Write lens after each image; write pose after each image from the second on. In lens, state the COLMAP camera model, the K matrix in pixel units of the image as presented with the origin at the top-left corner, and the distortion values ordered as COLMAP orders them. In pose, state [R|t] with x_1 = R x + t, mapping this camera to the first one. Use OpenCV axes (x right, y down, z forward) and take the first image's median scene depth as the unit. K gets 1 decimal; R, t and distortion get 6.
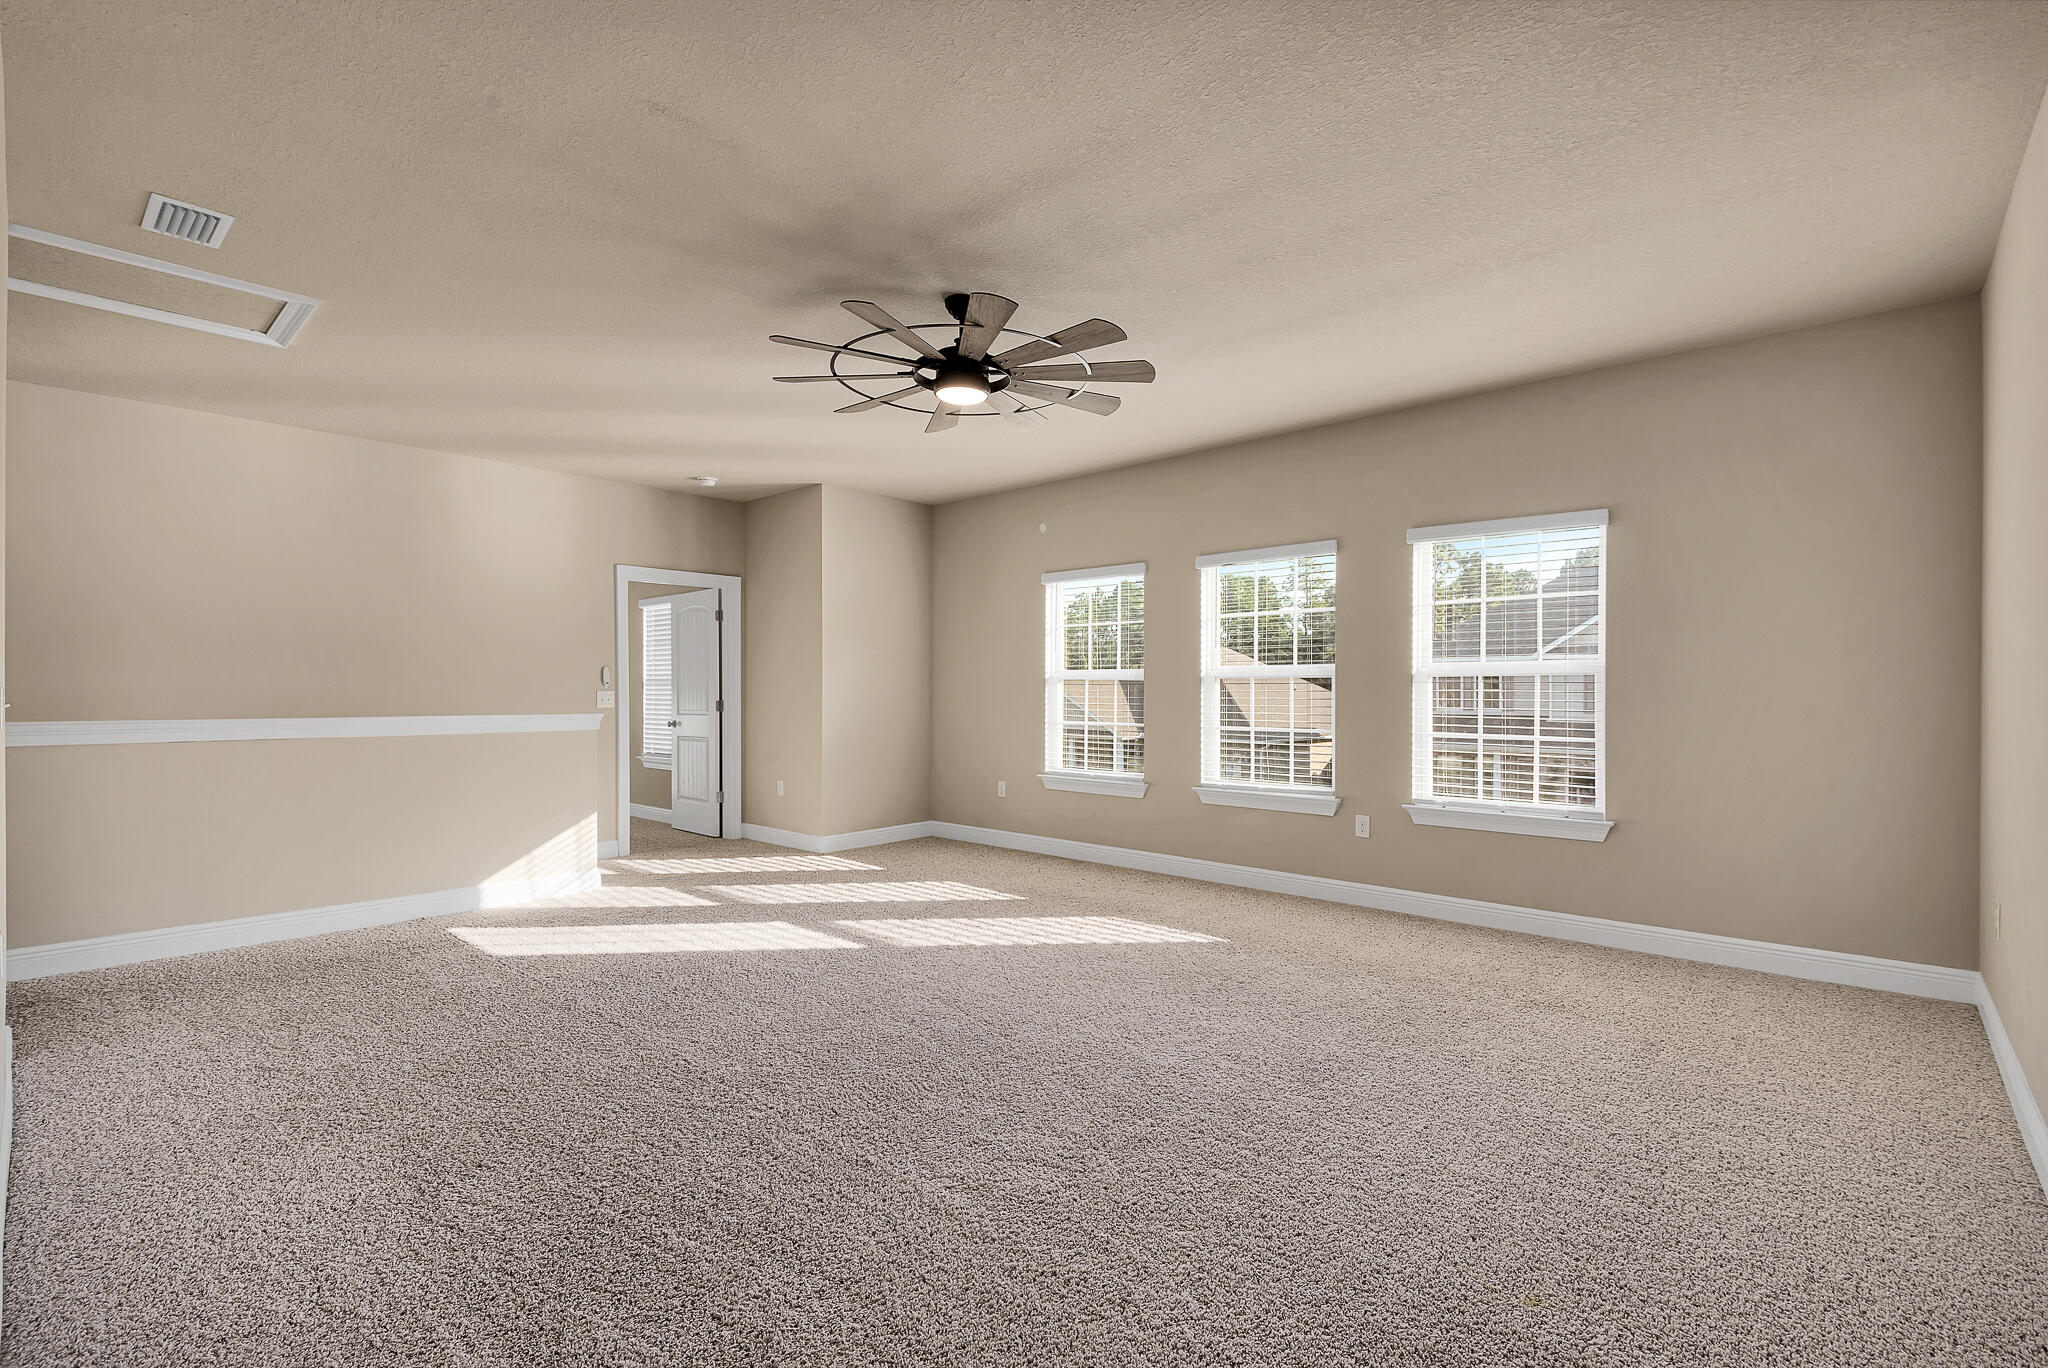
lens RADIAL K [[939.0, 0, 1038.5], [0, 939.0, 690.0], [0, 0, 1]] dist [0.009699, -0.010358]
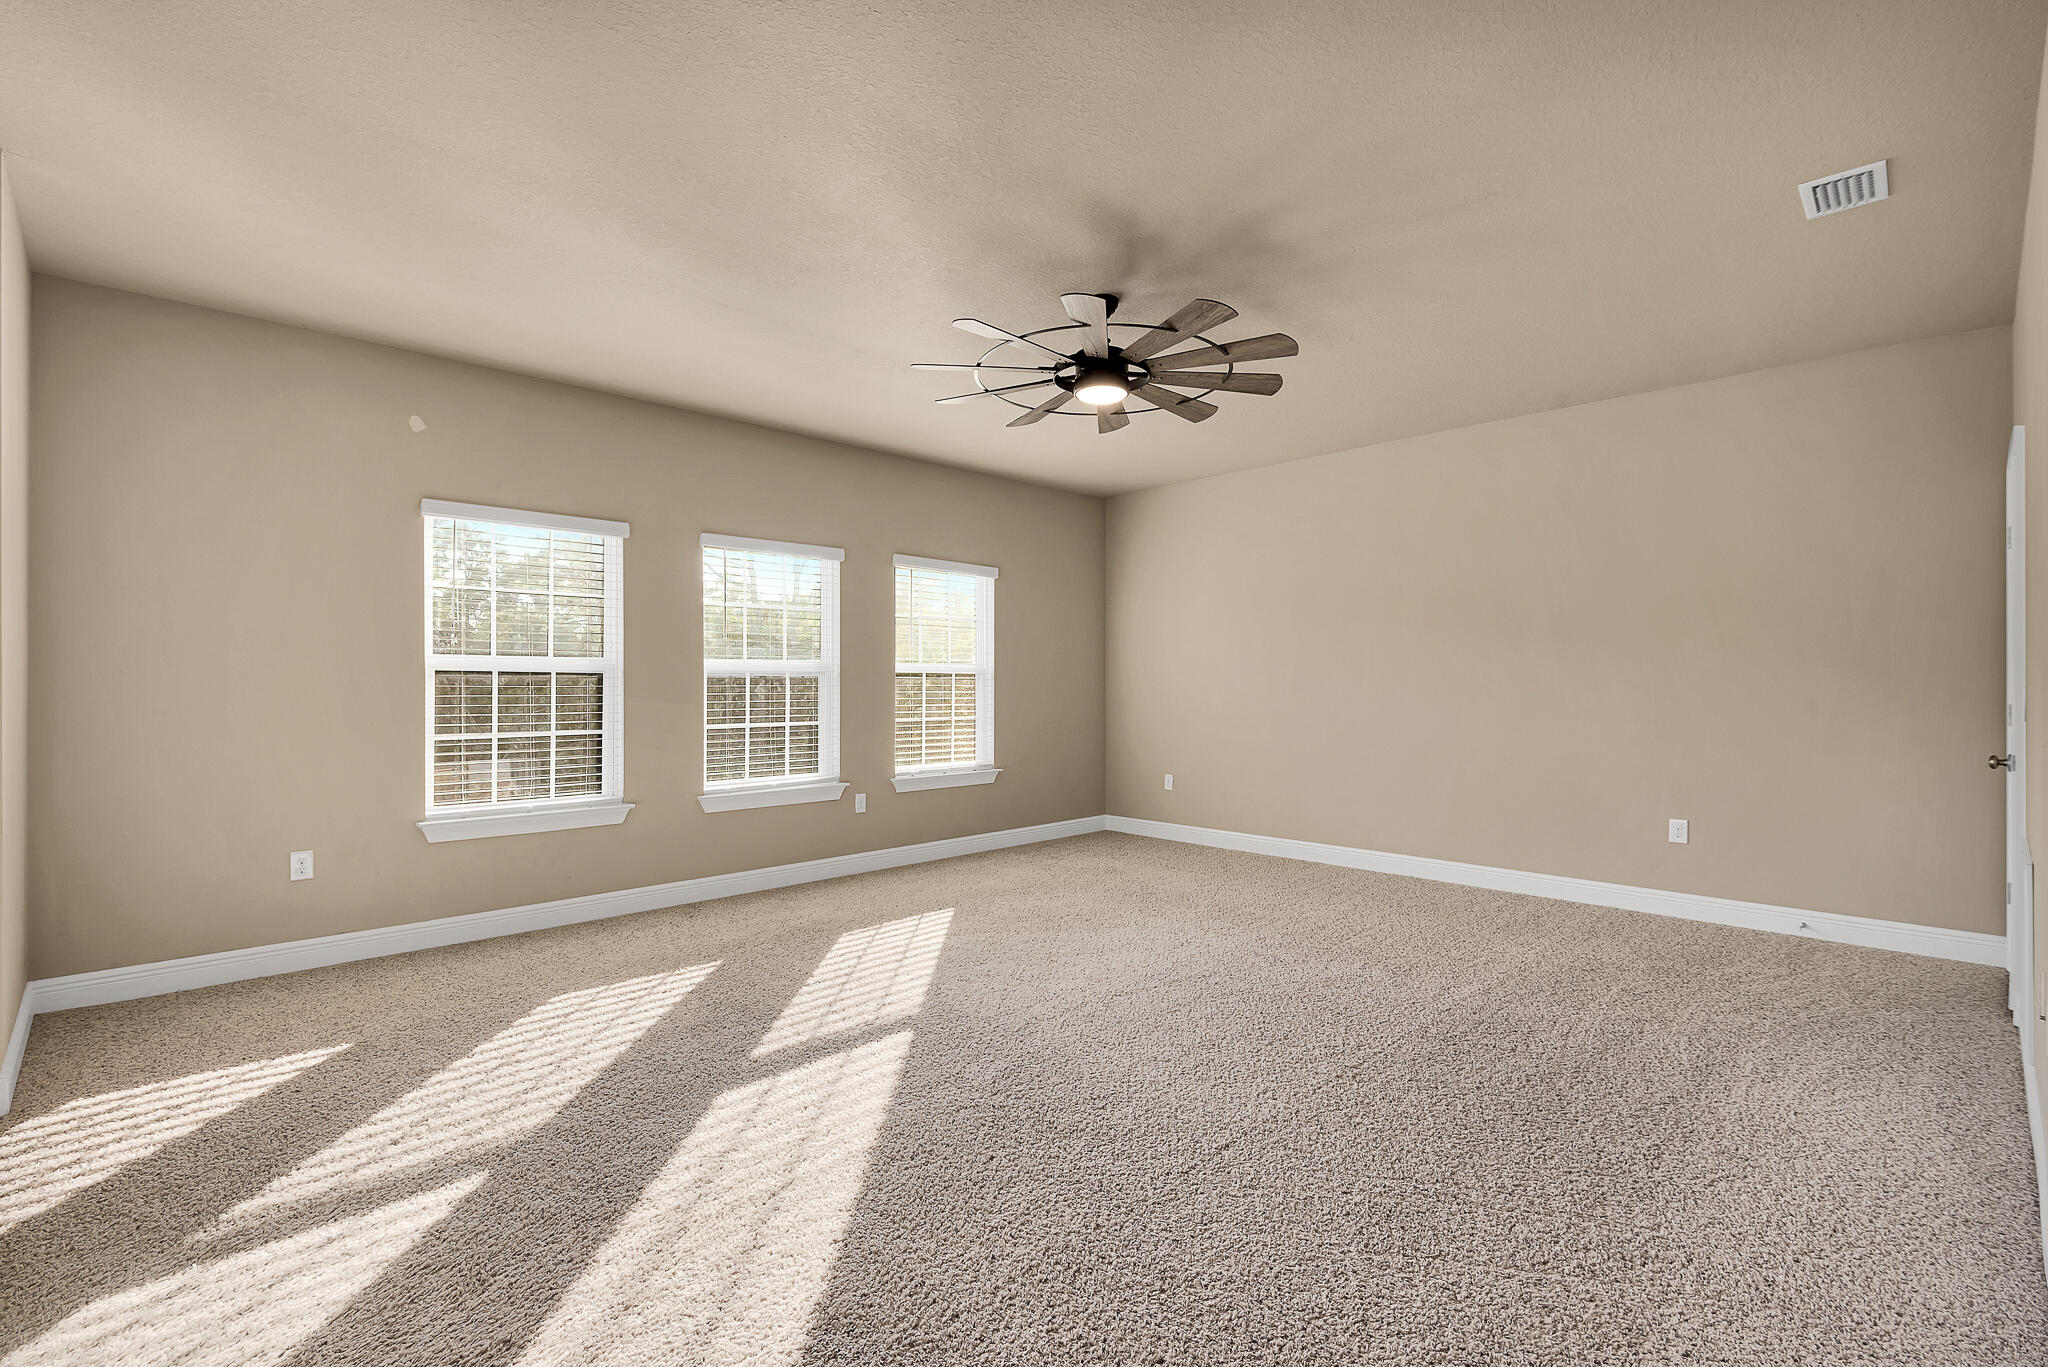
lens RADIAL K [[939.0, 0, 1035.1], [0, 939.0, 681.4], [0, 0, 1]] dist [0.009699, -0.010358]
pose [[0.026058, 0.002949, 0.999656, -0.759058], [0.005717, 0.999979, -0.003099, 0.001161], [-0.999644, 0.005795, 0.026041, 0.725156]]
